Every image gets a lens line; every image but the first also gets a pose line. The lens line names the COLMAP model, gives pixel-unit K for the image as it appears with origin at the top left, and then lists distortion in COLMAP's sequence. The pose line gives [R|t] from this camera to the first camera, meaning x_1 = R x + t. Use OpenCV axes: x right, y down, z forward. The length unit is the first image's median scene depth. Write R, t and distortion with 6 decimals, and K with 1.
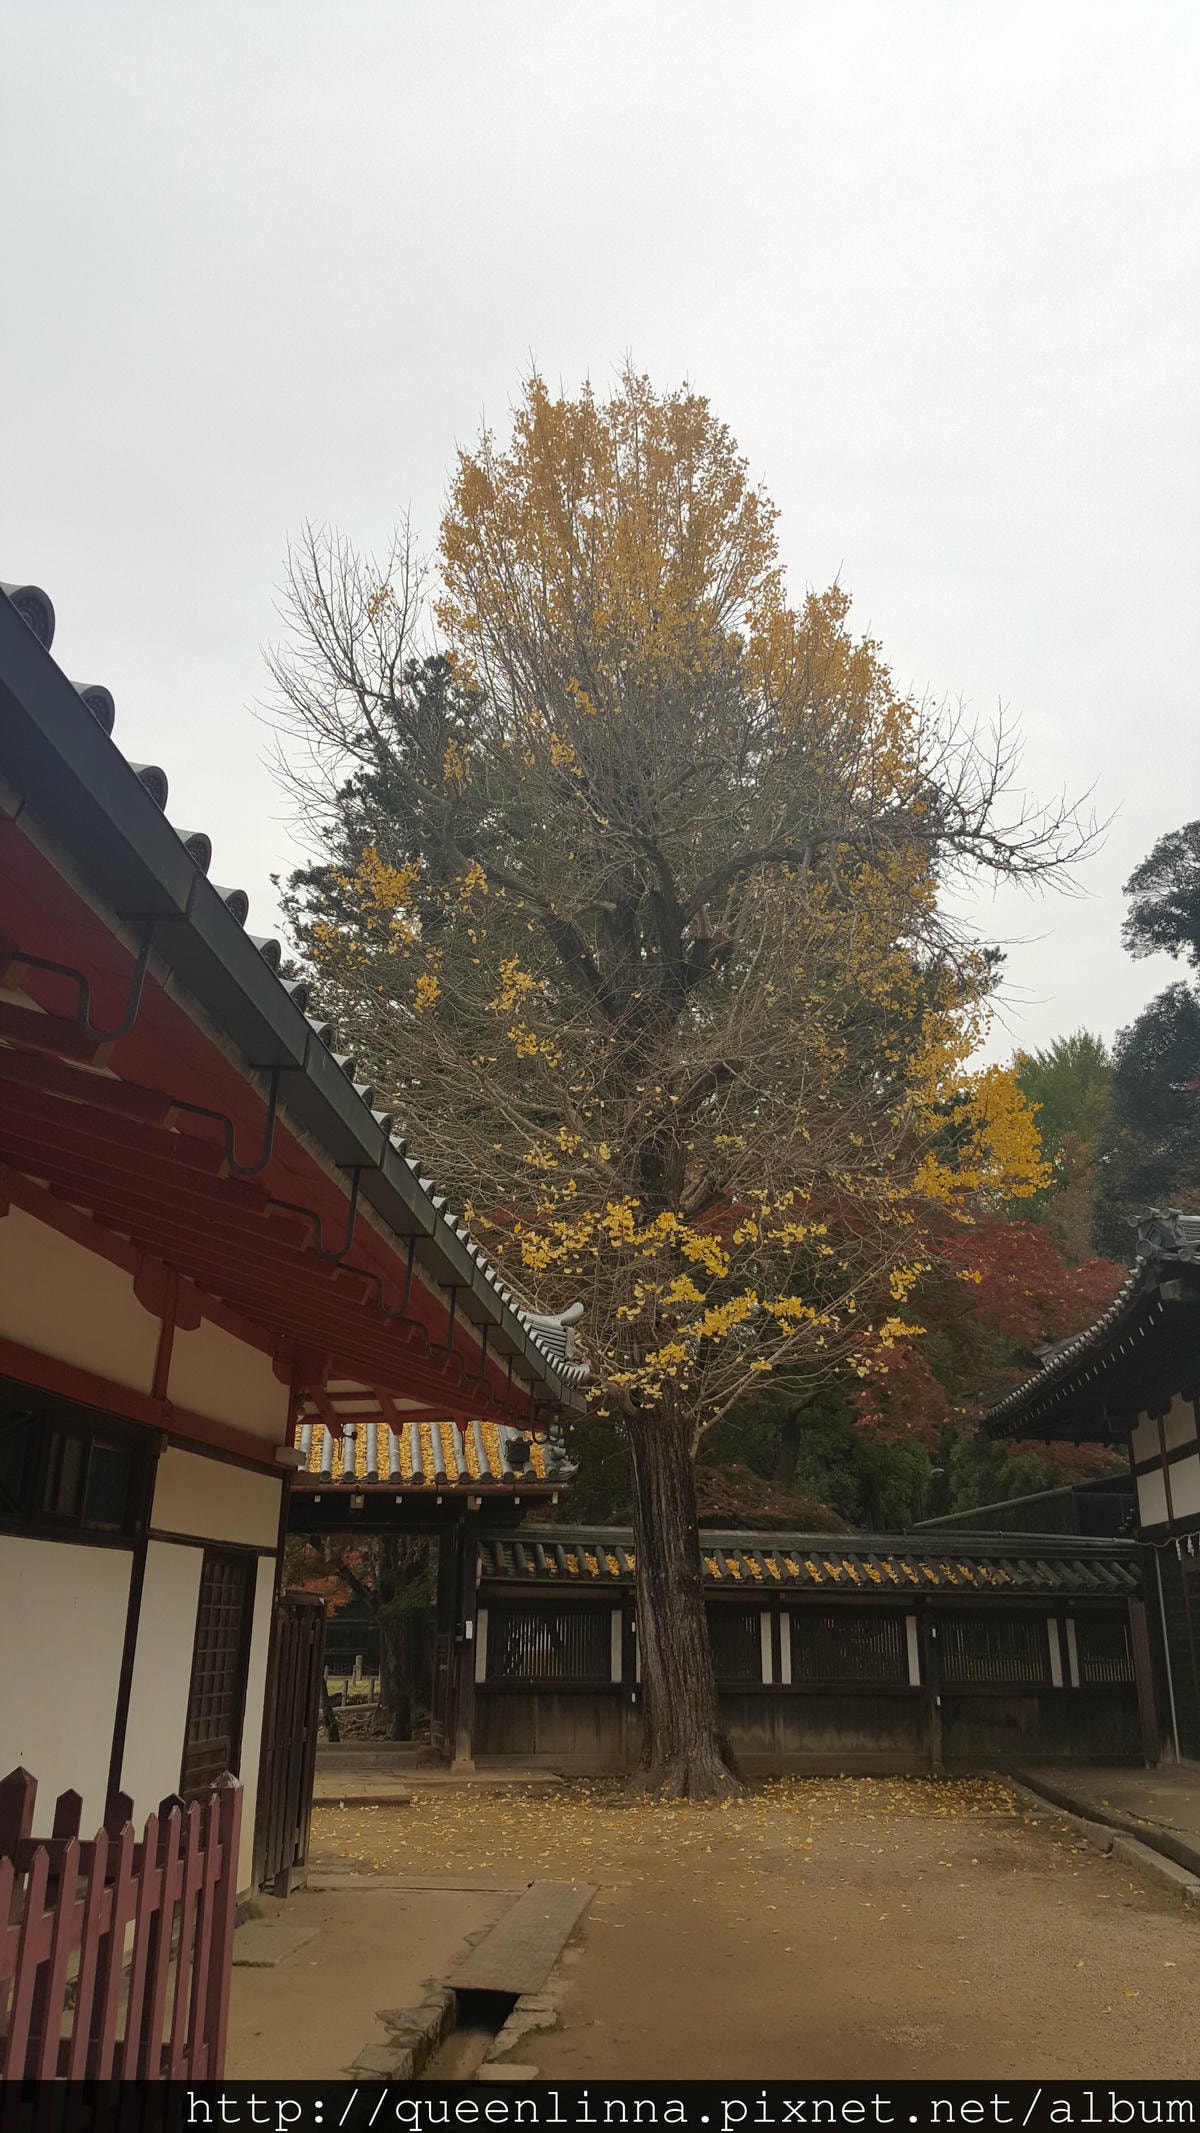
lens RADIAL K [[1590.3, 0, 554.1], [0, 1590.3, 1066.3], [0, 0, 1]] dist [0.075345, -0.099618]
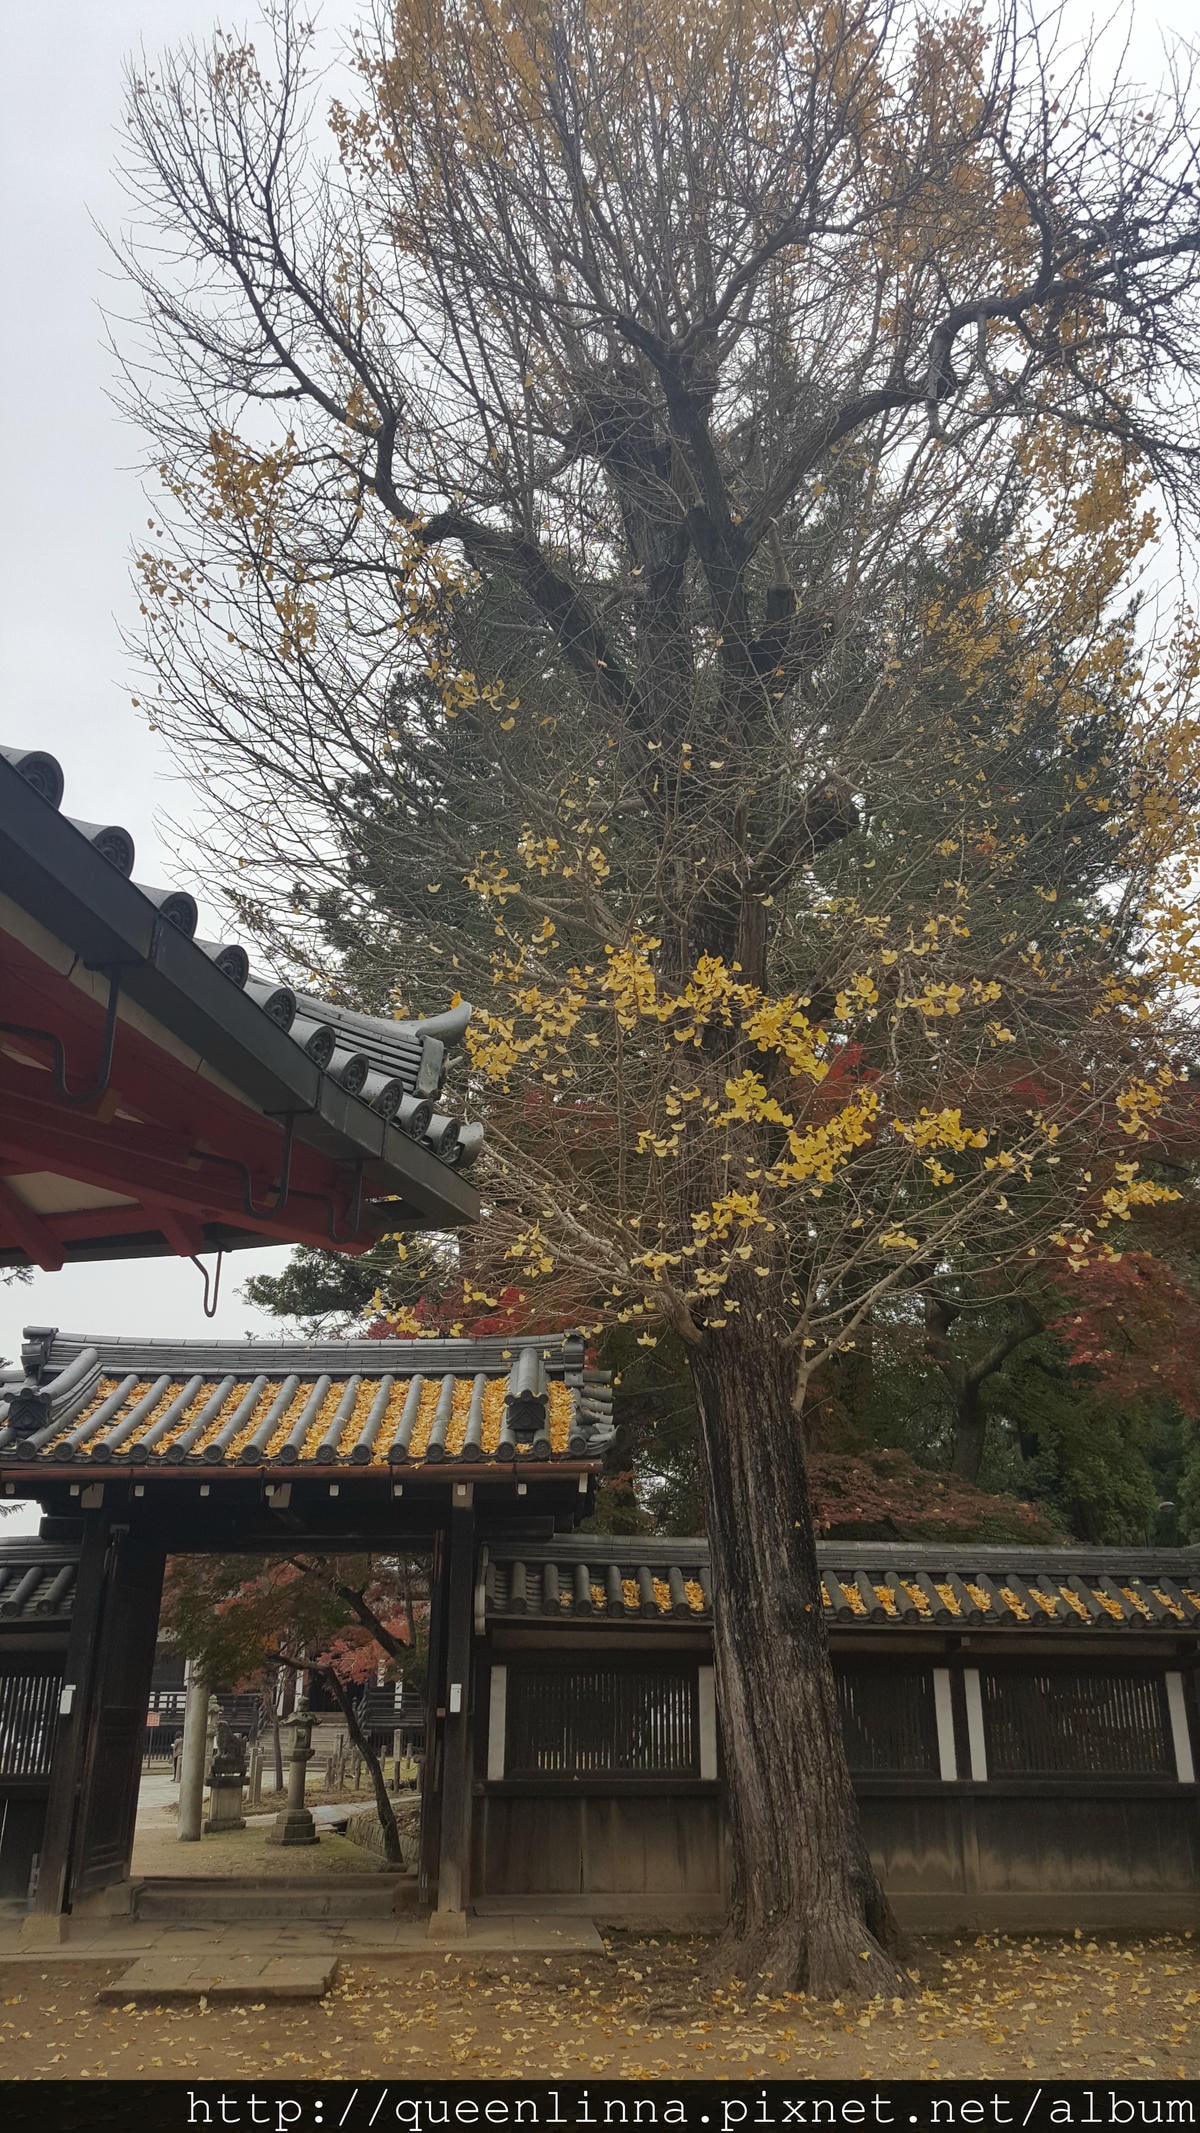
lens RADIAL K [[1590.3, 0, 554.1], [0, 1590.3, 1066.3], [0, 0, 1]] dist [0.075345, -0.099618]
pose [[0.993252, -0.047818, -0.105656, 0.063680], [0.043900, 0.998270, -0.039107, 0.130321], [0.107344, 0.034204, 0.993633, 0.369388]]
